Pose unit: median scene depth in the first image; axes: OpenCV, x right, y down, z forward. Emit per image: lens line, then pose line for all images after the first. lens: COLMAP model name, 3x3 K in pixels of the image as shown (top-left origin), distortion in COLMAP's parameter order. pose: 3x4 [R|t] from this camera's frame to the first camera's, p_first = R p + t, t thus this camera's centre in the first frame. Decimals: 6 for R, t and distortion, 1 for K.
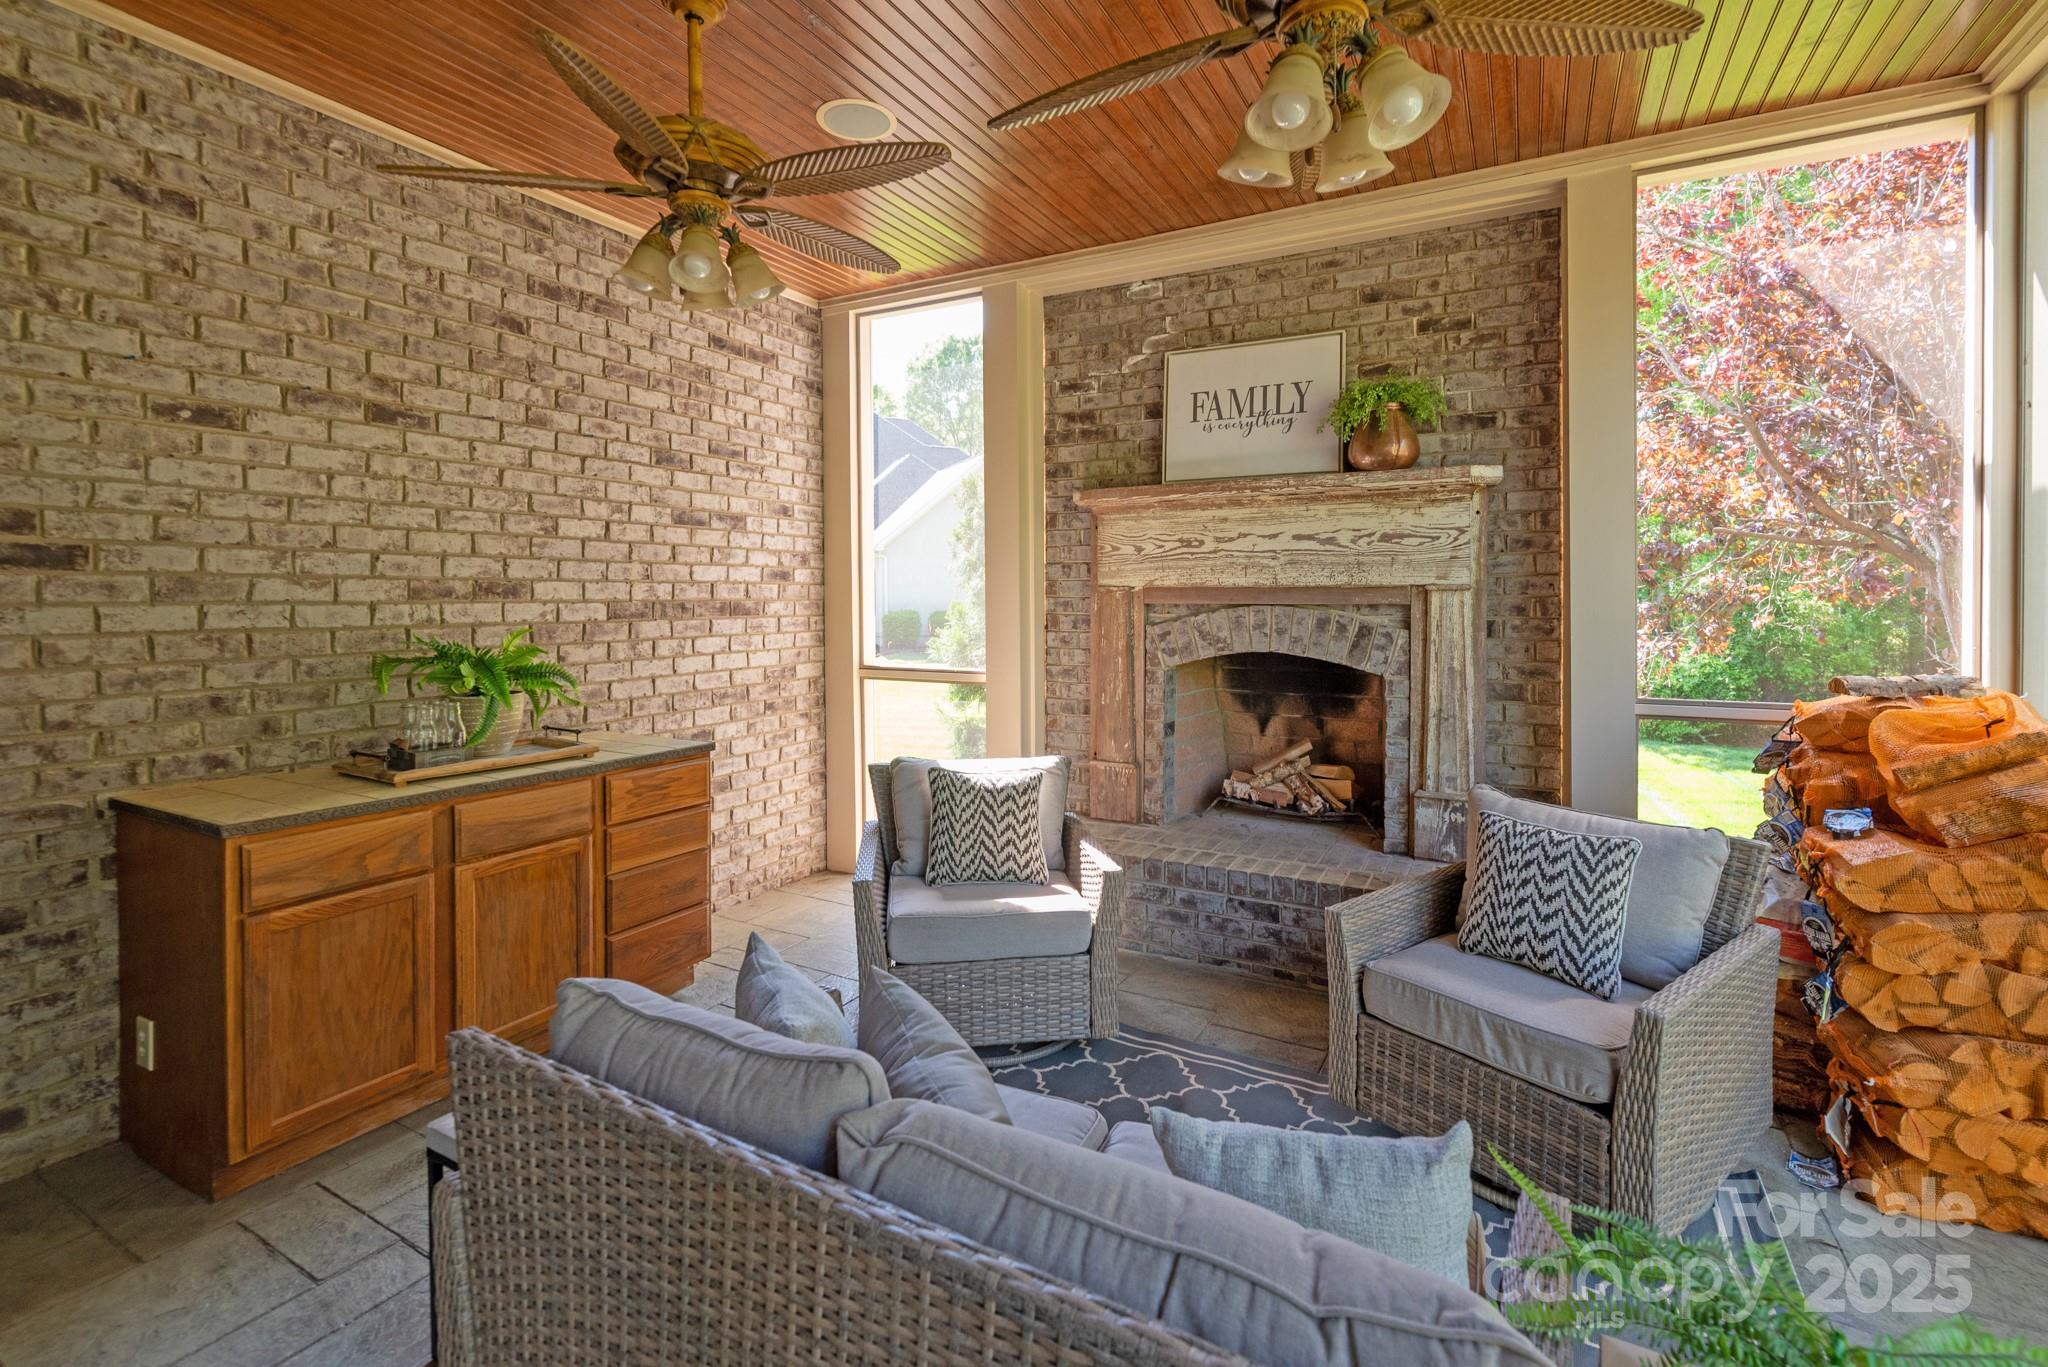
lens RADIAL K [[897.1, 0, 1022.4], [0, 897.1, 593.9], [0, 0, 1]] dist [-0.000034, 0.000355]
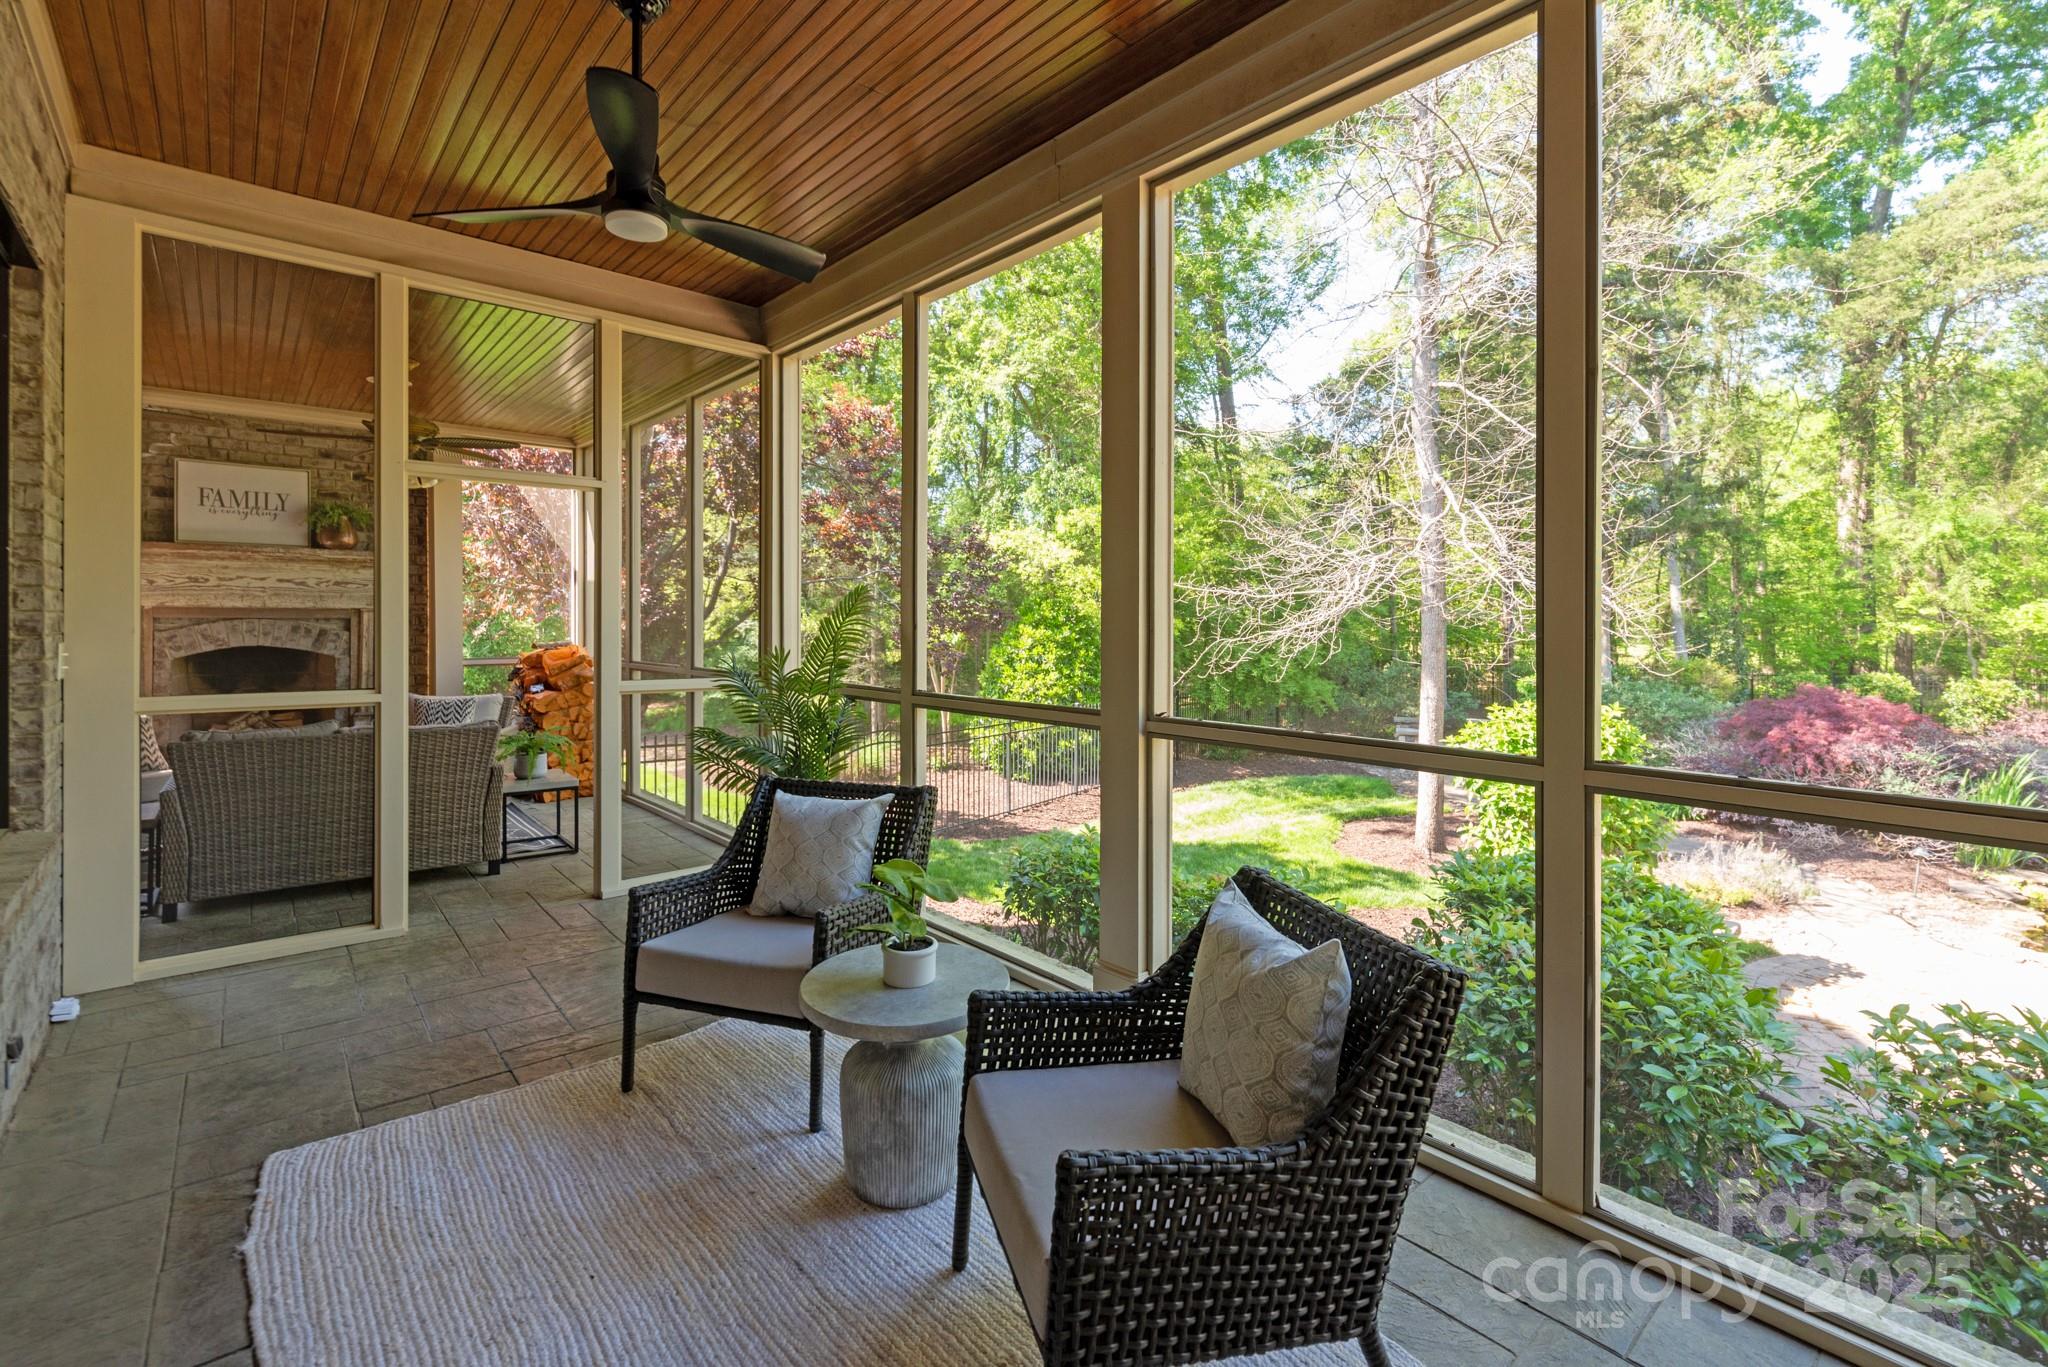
lens RADIAL K [[897.1, 0, 1019.1], [0, 897.1, 626.0], [0, 0, 1]] dist [-0.000034, 0.000355]
pose [[0.332446, 0.001817, 0.943121, -0.899749], [-0.001391, 0.999998, -0.001436, 0.028318], [-0.943121, -0.000835, 0.332448, -0.994642]]
